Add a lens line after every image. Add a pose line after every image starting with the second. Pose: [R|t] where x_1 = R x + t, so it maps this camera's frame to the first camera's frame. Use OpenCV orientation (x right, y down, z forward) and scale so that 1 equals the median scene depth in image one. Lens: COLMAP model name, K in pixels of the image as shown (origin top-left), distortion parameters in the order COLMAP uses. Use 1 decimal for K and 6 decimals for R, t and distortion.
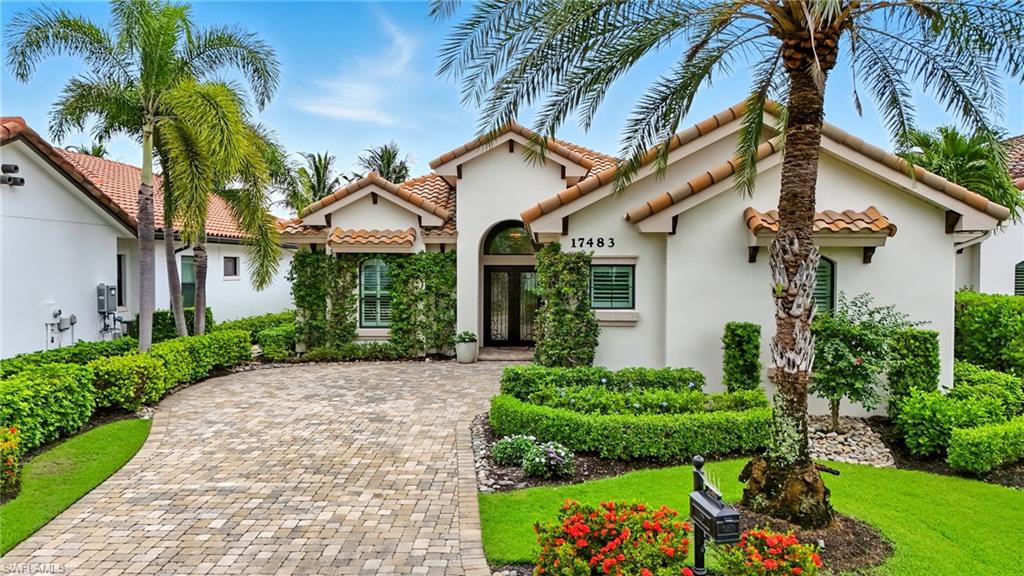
lens RADIAL K [[788.0, 0, 512.2], [0, 788.0, 289.6], [0, 0, 1]] dist [0.047471, -0.027486]
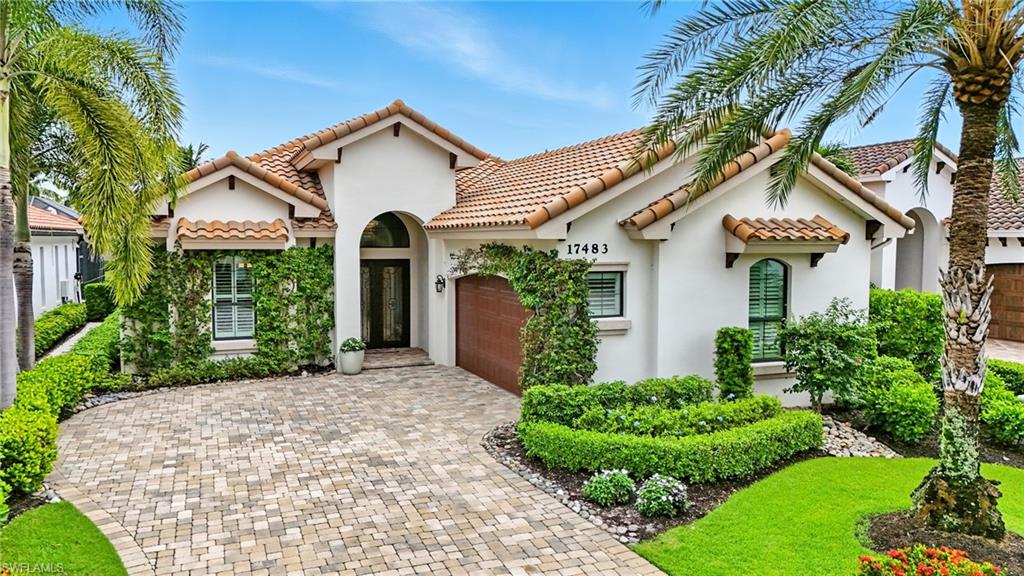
lens RADIAL K [[788.0, 0, 511.0], [0, 788.0, 285.8], [0, 0, 1]] dist [0.047471, -0.027486]
pose [[0.905516, -0.026512, 0.423484, -0.383234], [0.012052, 0.999250, 0.036787, -0.051070], [-0.424142, -0.028207, 0.905156, 0.181655]]
